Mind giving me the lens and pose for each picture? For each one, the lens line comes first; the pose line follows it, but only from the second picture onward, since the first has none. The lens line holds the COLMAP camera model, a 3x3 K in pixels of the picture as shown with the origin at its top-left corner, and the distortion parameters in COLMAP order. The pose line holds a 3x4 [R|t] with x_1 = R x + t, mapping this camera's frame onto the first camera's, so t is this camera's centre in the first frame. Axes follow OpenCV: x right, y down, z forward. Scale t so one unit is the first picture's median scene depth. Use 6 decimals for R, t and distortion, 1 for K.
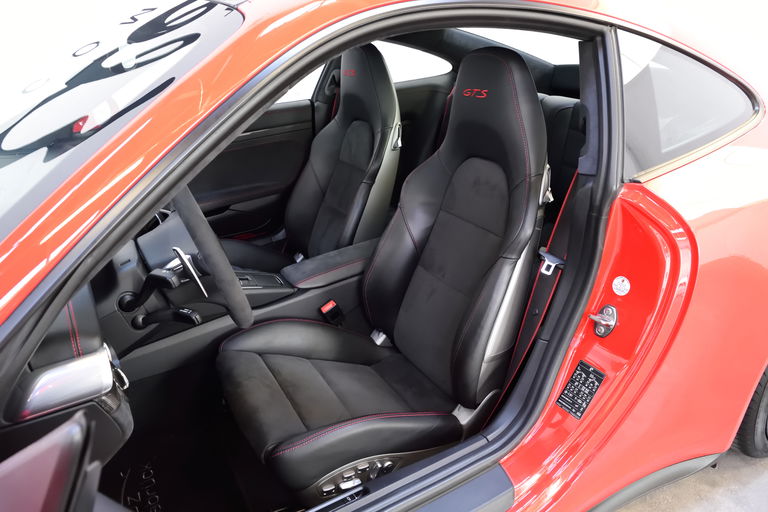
lens RADIAL K [[523.7, 0, 386.0], [0, 523.7, 264.0], [0, 0, 1]] dist [-0.094378, -0.000510]
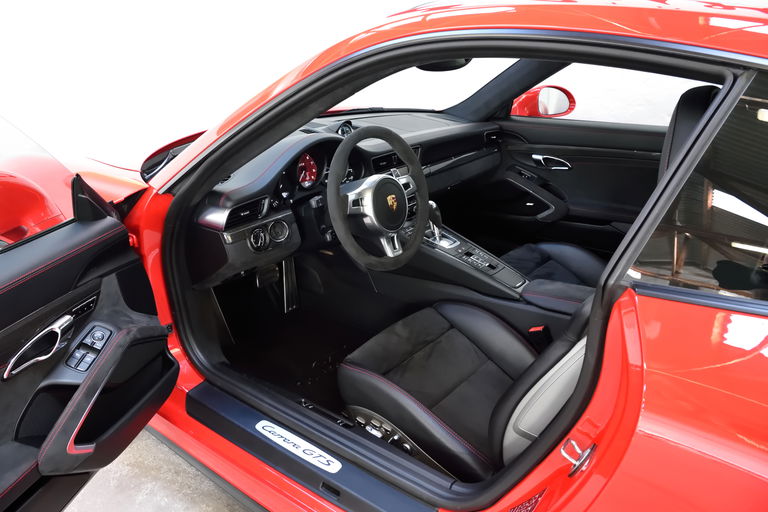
lens RADIAL K [[607.3, 0, 384.0], [0, 607.3, 256.0], [0, 0, 1]] dist [-0.055364, -0.000517]
pose [[0.353274, 0.359635, -0.863632, 0.962941], [-0.401208, 0.892195, 0.207412, -0.213945], [0.845121, 0.273223, 0.459478, 0.286149]]
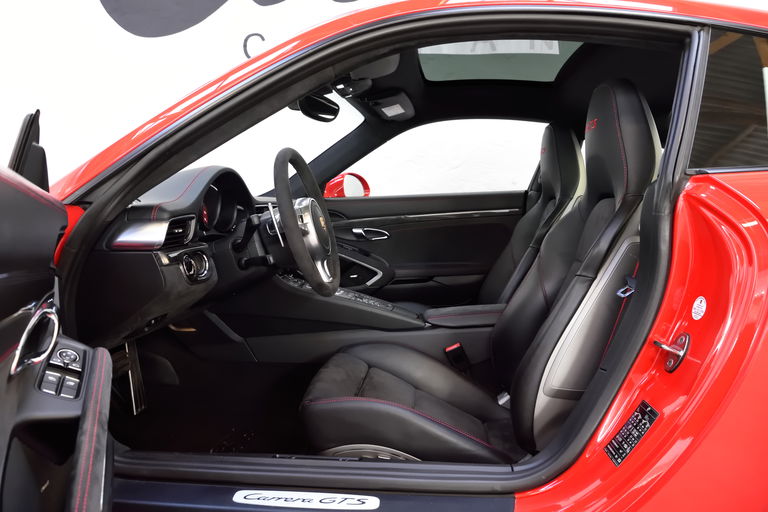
lens RADIAL K [[562.9, 0, 384.0], [0, 562.9, 256.0], [0, 0, 1]] dist [-0.050652, 0.001851]
pose [[0.804382, 0.067312, -0.590287, 0.554498], [-0.260537, 0.932895, -0.248653, 0.300270], [0.533938, 0.353804, 0.767941, 0.056435]]
